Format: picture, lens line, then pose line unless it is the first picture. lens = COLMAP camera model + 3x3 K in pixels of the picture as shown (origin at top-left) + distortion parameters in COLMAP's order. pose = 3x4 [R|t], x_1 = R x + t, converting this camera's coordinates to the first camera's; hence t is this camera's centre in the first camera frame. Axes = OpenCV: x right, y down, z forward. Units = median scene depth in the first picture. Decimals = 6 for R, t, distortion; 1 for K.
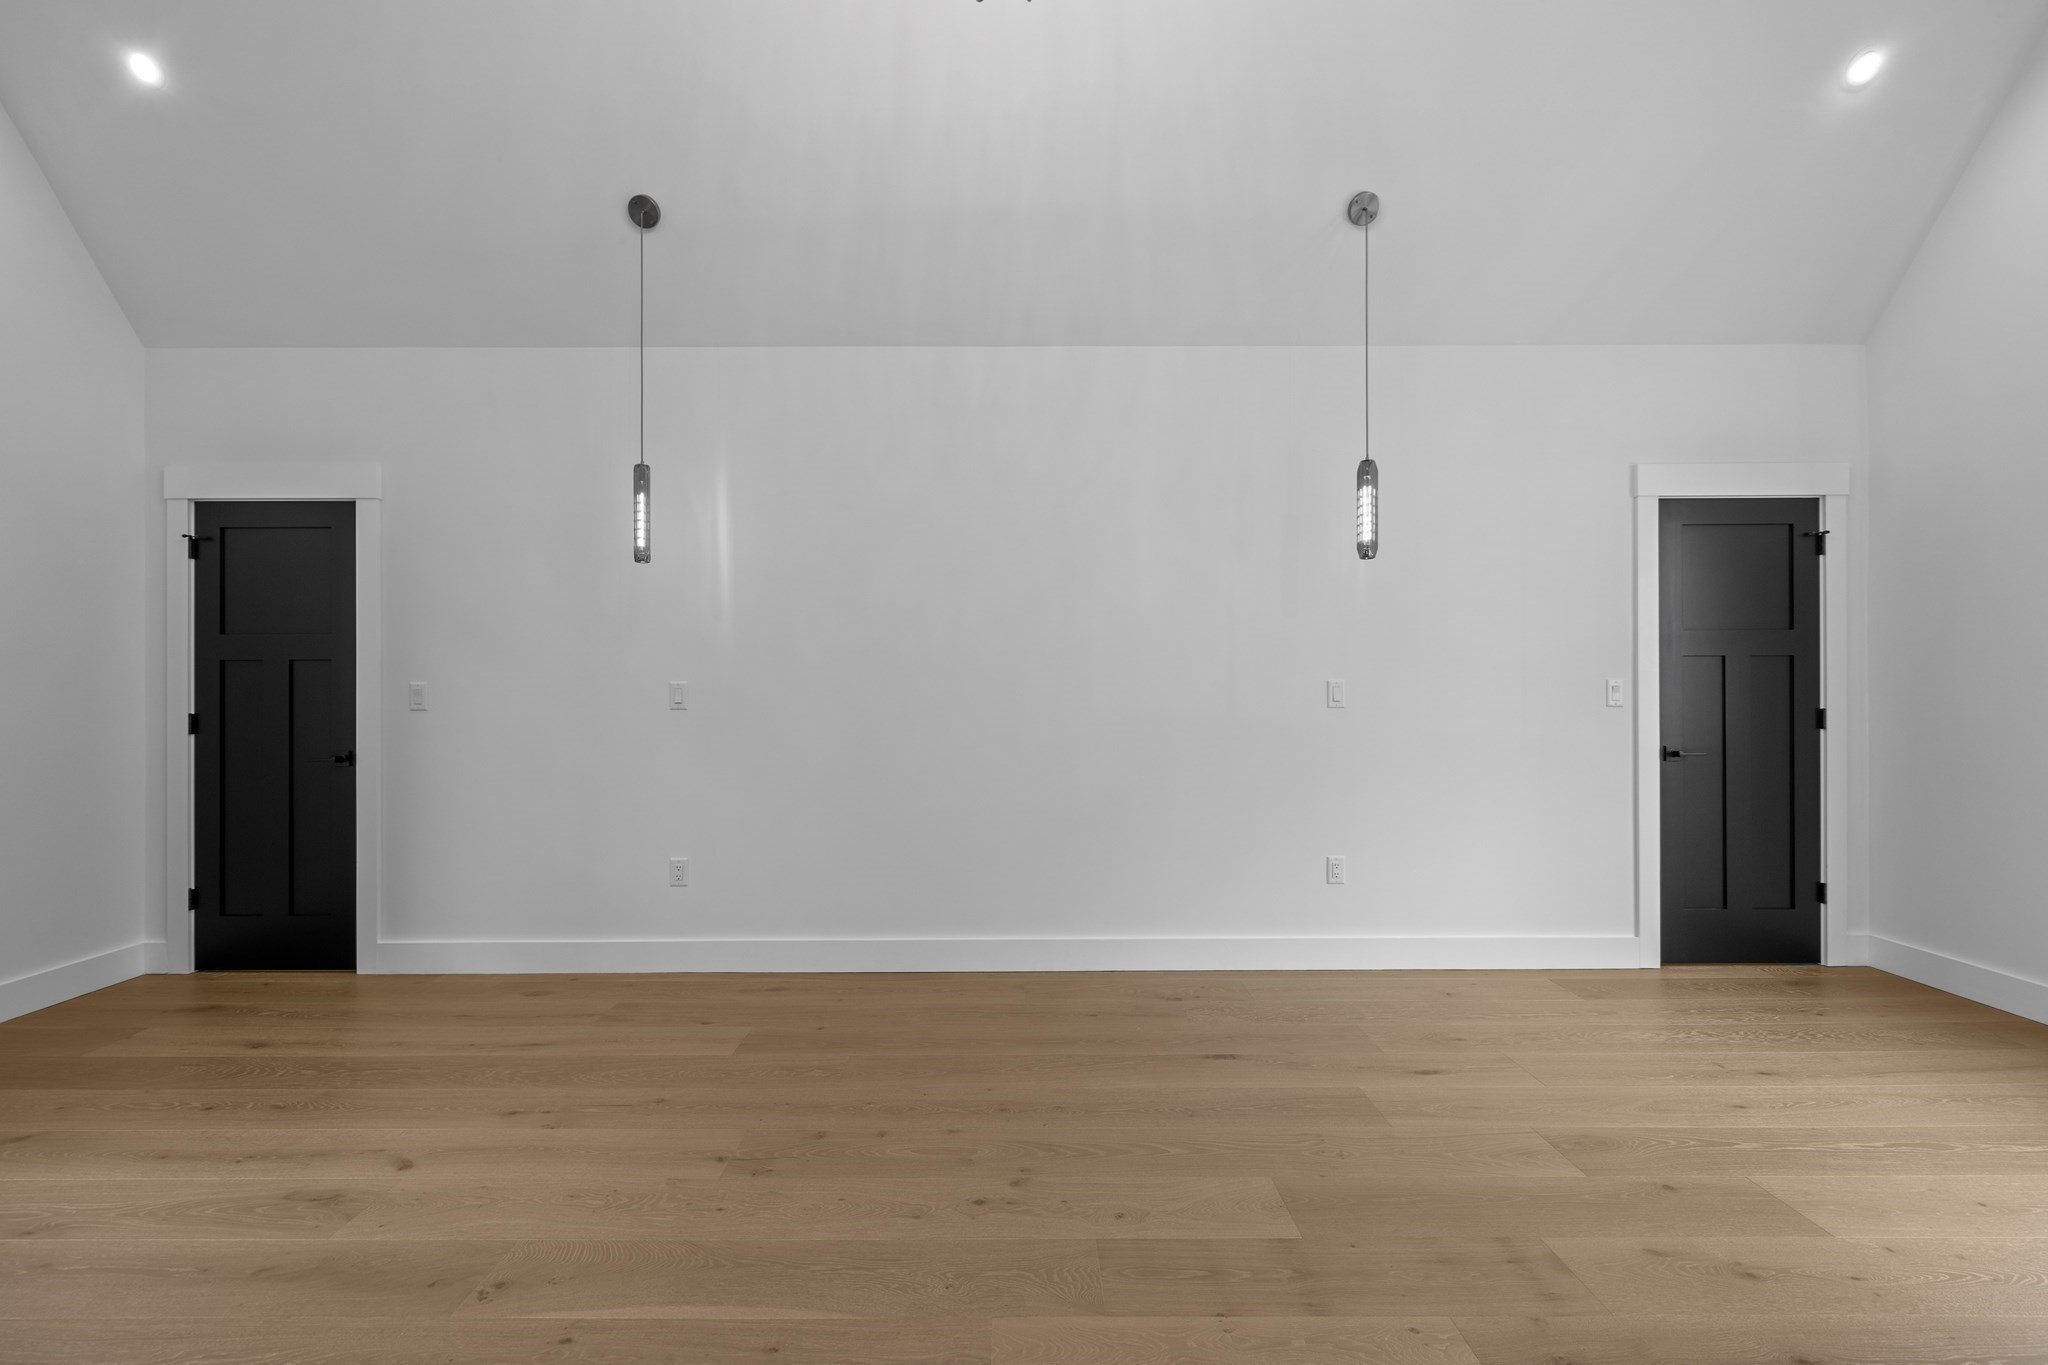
lens RADIAL K [[866.1, 0, 1024.0], [0, 866.1, 682.5], [0, 0, 1]] dist [-0.000442, -0.000044]
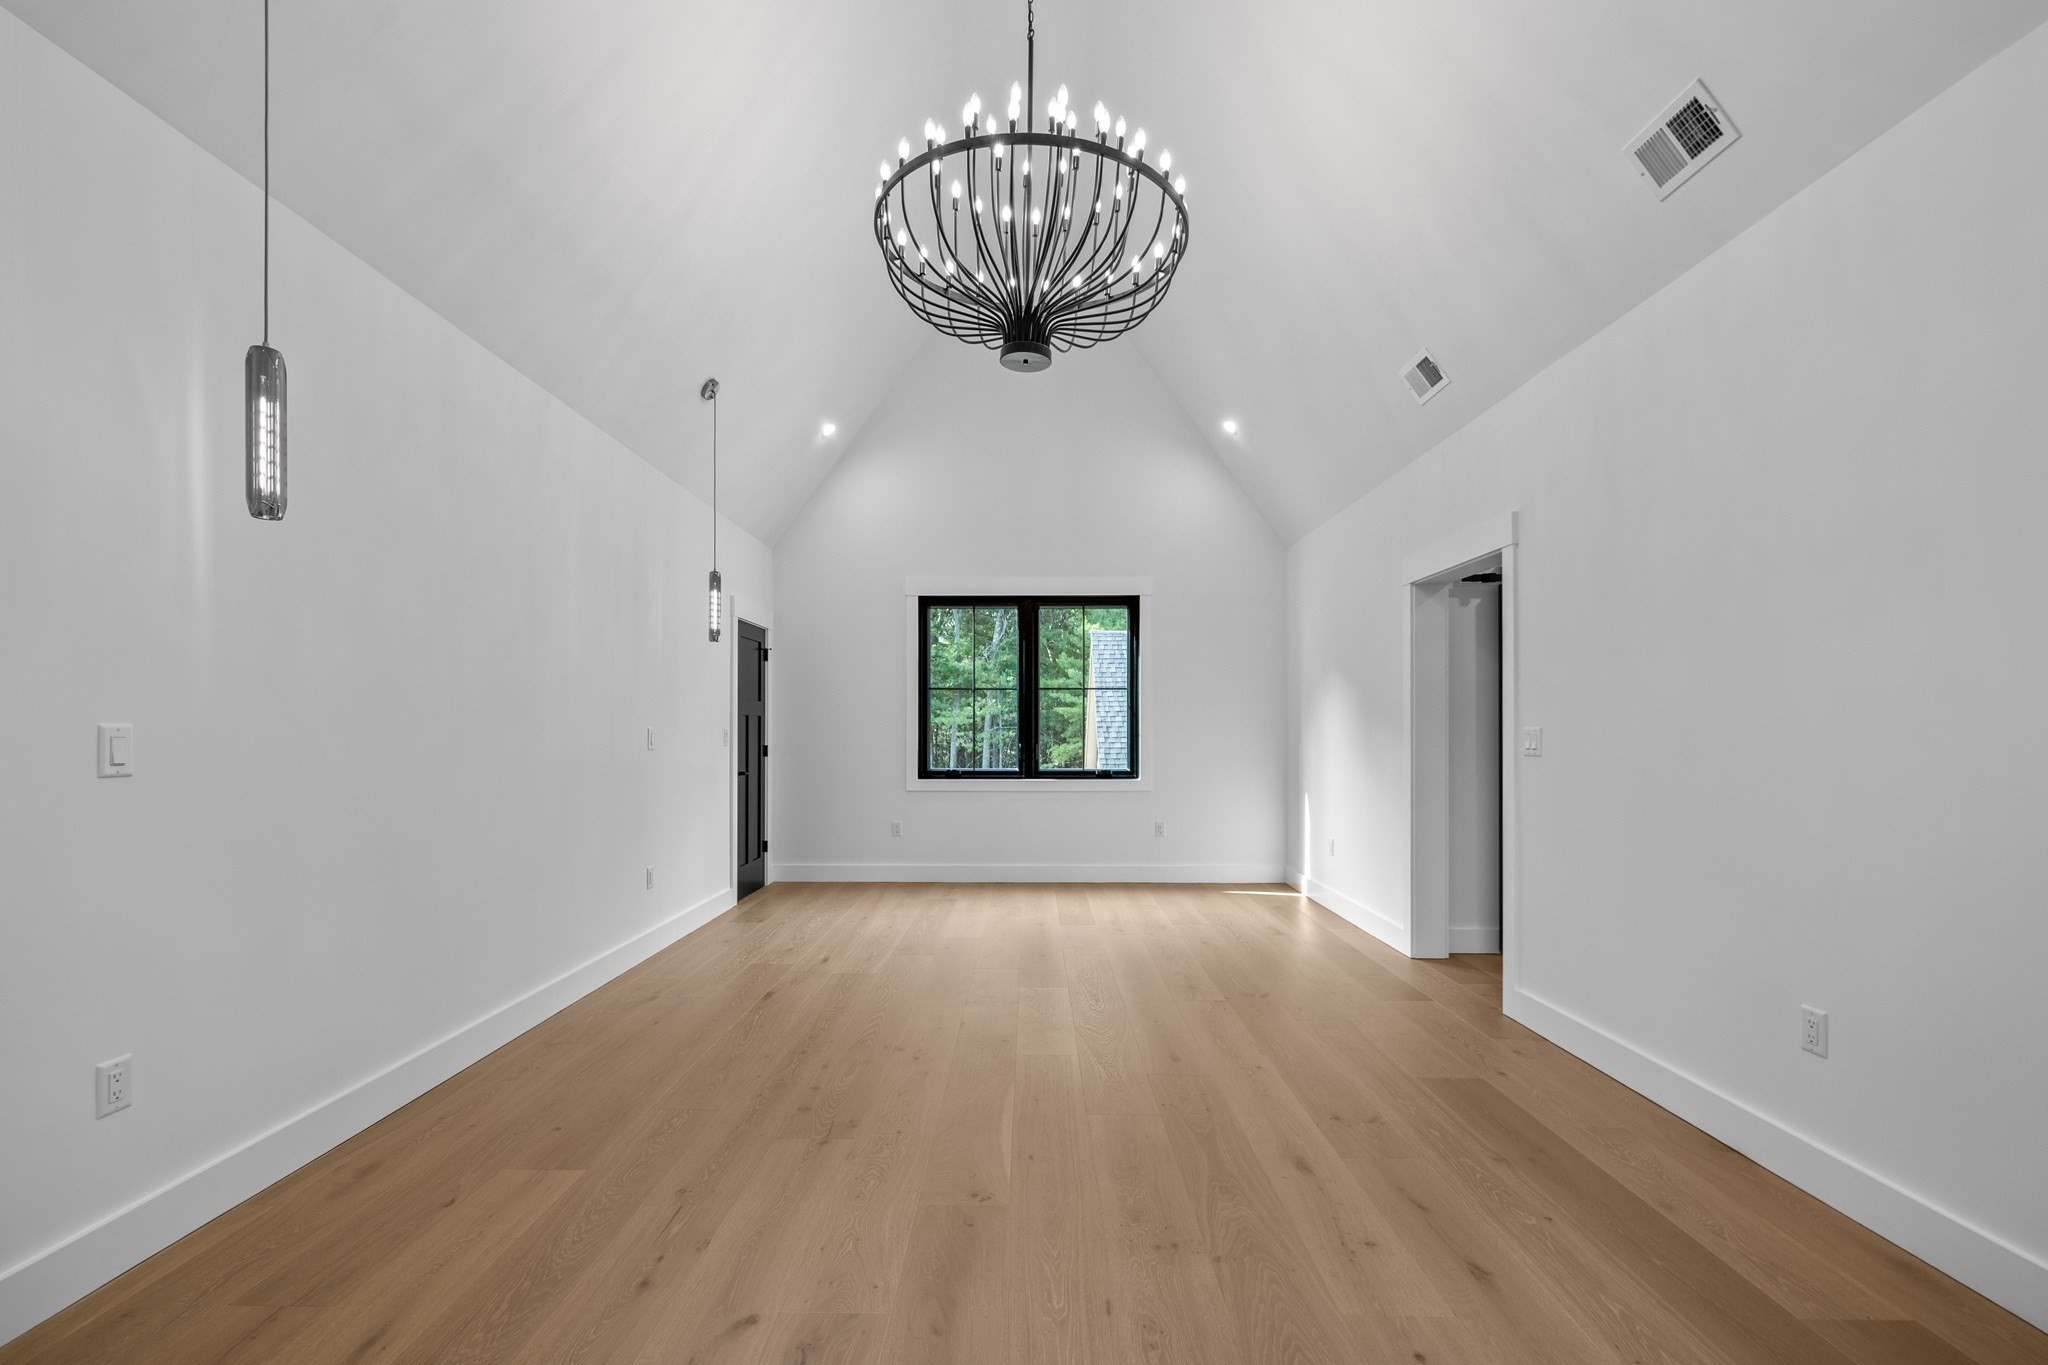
lens RADIAL K [[883.6, 0, 1024.1], [0, 883.6, 723.5], [0, 0, 1]] dist [0.000671, 0.000081]
pose [[0.005547, 0.010977, 0.999924, -1.028885], [-0.002281, 0.999937, -0.010964, 0.004093], [-0.999982, -0.002220, 0.005571, 0.490122]]
